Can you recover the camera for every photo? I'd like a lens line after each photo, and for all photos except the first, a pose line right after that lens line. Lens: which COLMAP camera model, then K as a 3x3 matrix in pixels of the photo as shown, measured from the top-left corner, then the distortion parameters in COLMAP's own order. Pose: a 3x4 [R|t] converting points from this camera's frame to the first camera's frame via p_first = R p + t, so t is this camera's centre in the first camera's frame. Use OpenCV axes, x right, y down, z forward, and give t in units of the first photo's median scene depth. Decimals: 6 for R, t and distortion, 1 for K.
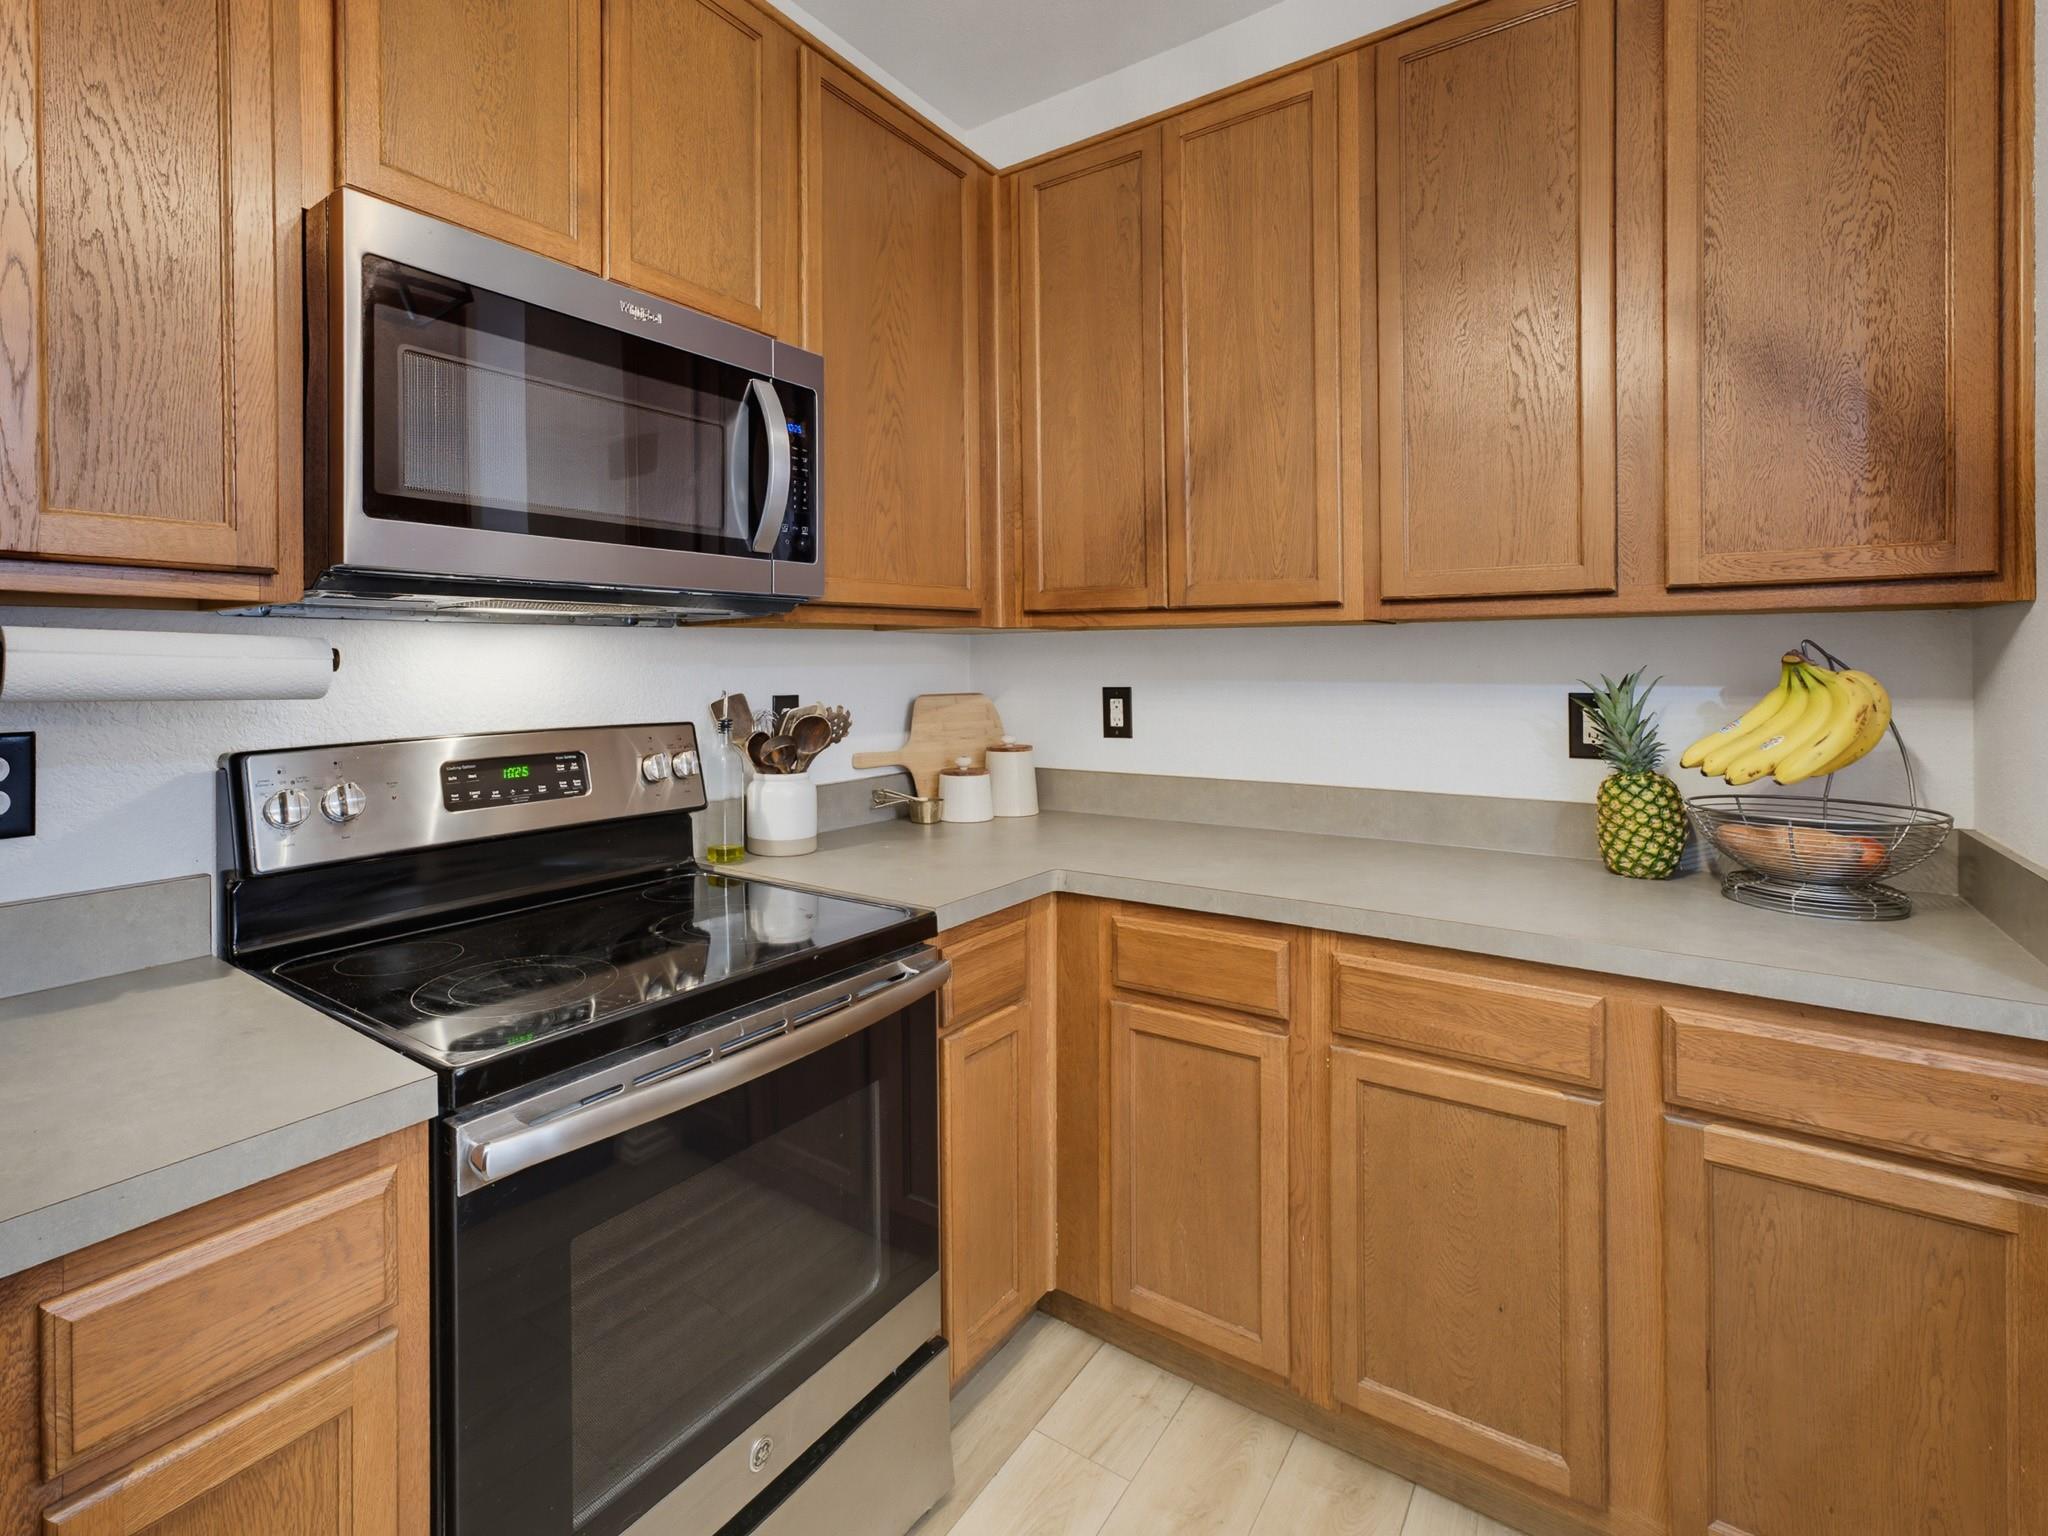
lens RADIAL K [[1160.3, 0, 1020.4], [0, 1160.3, 643.7], [0, 0, 1]] dist [0.001937, 0.025943]
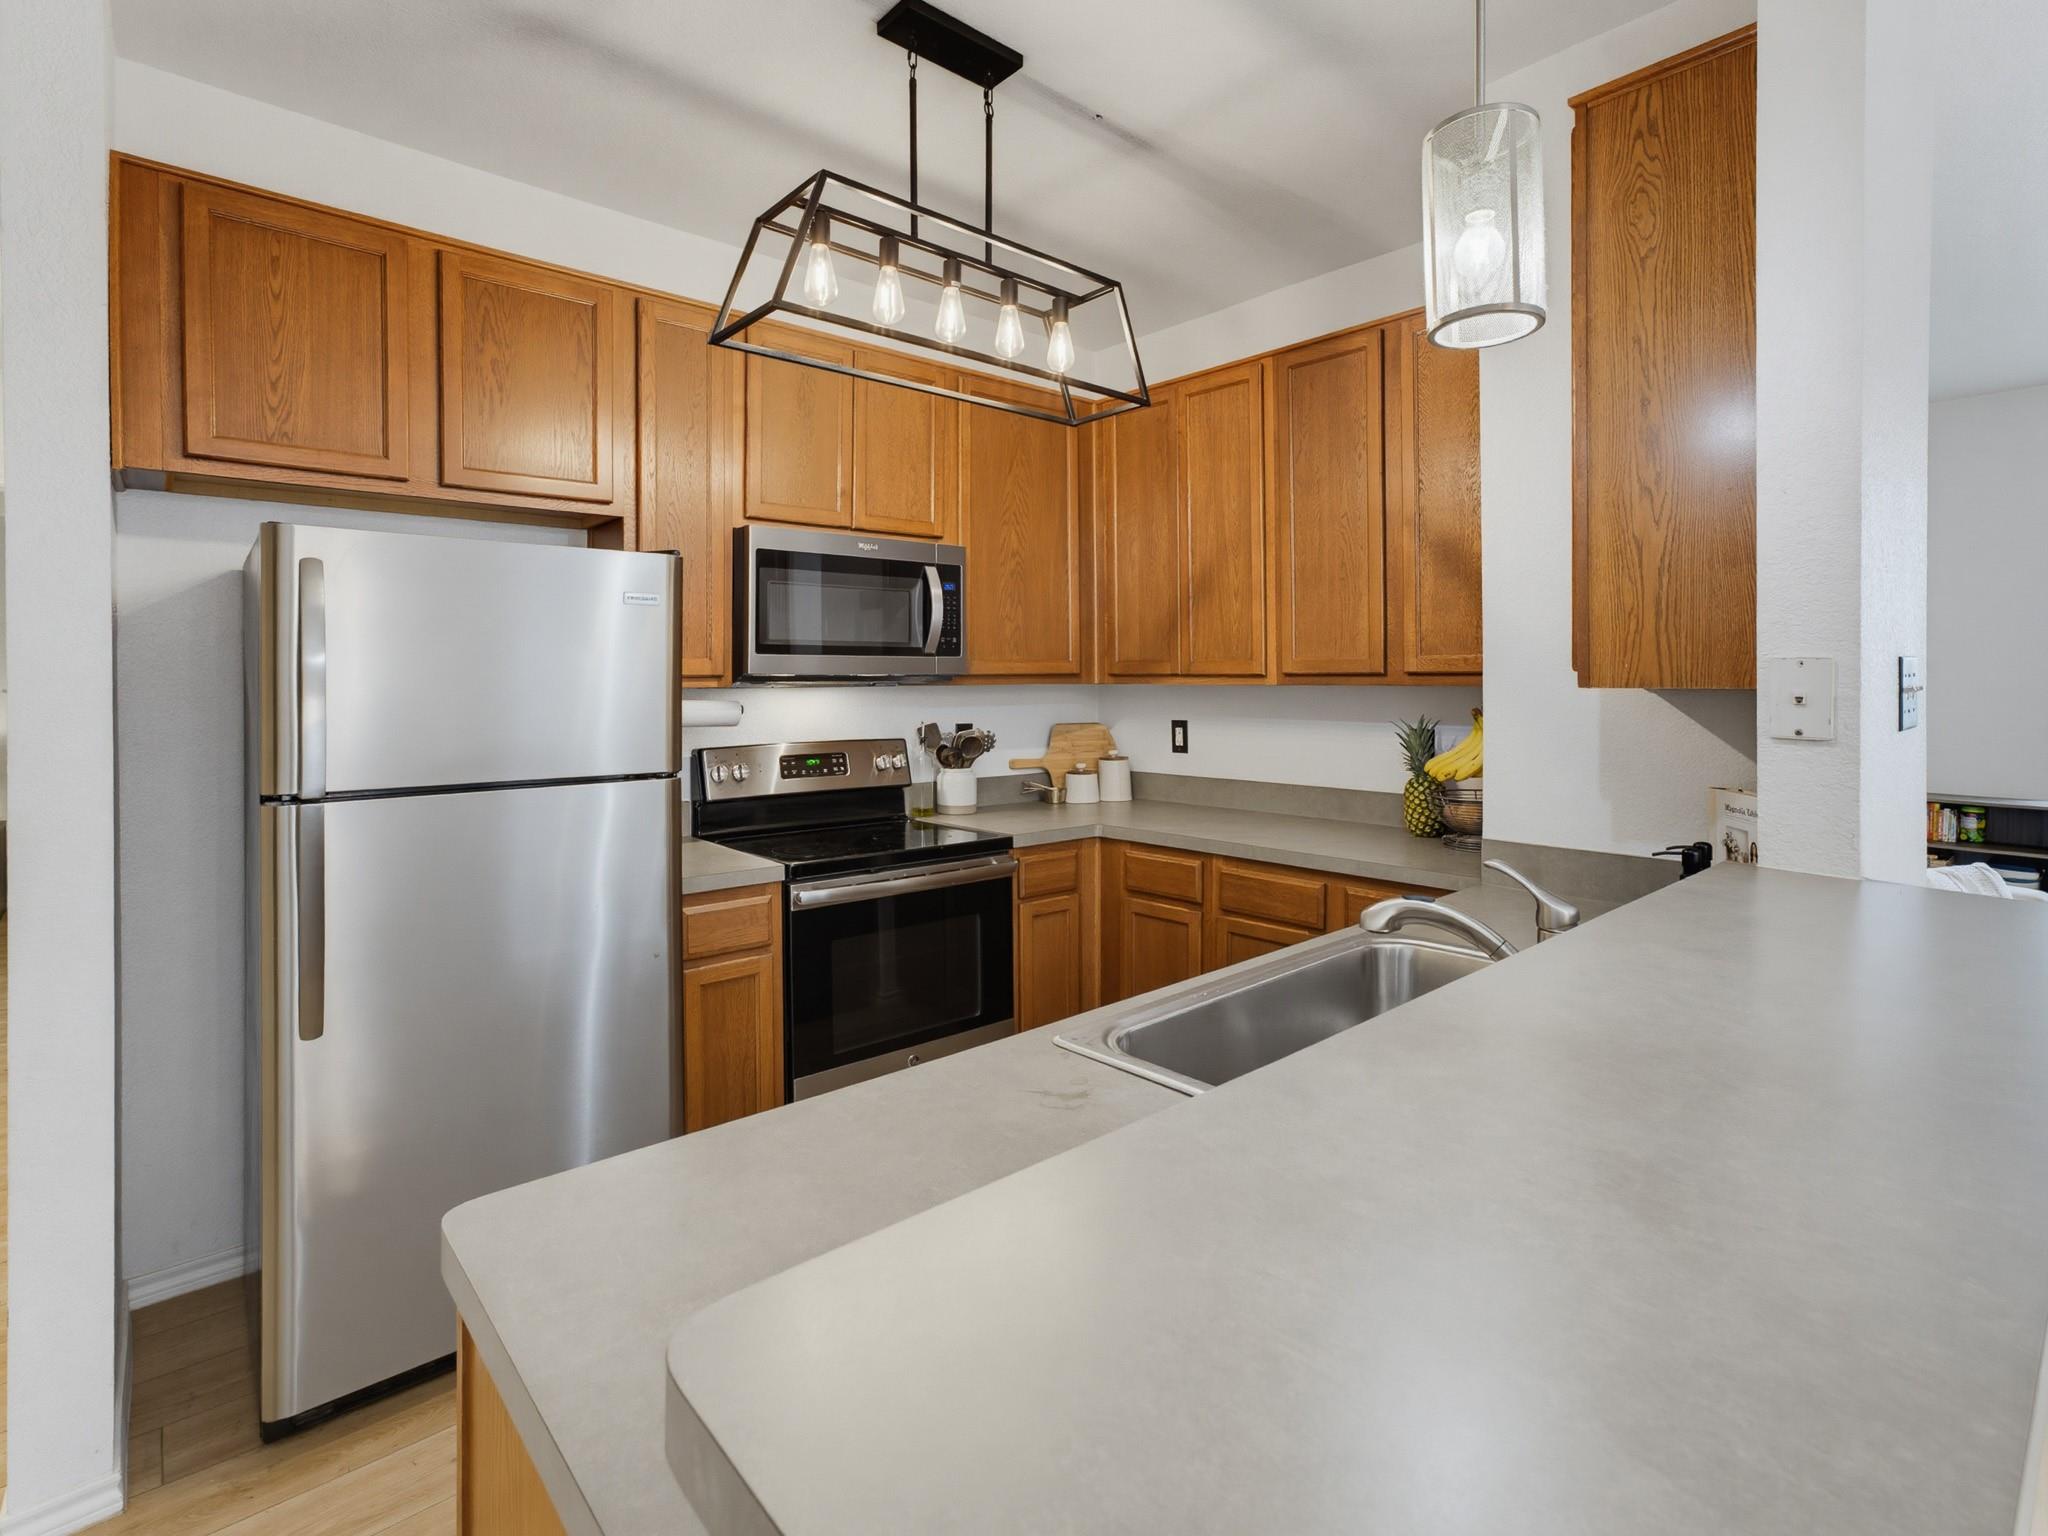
lens RADIAL K [[939.1, 0, 1025.9], [0, 939.1, 673.4], [0, 0, 1]] dist [0.015866, 0.000073]
pose [[0.981583, 0.001568, -0.191031, 0.198943], [-0.002423, 0.999988, -0.004244, -0.030882], [0.191023, 0.004629, 0.981575, -0.441319]]
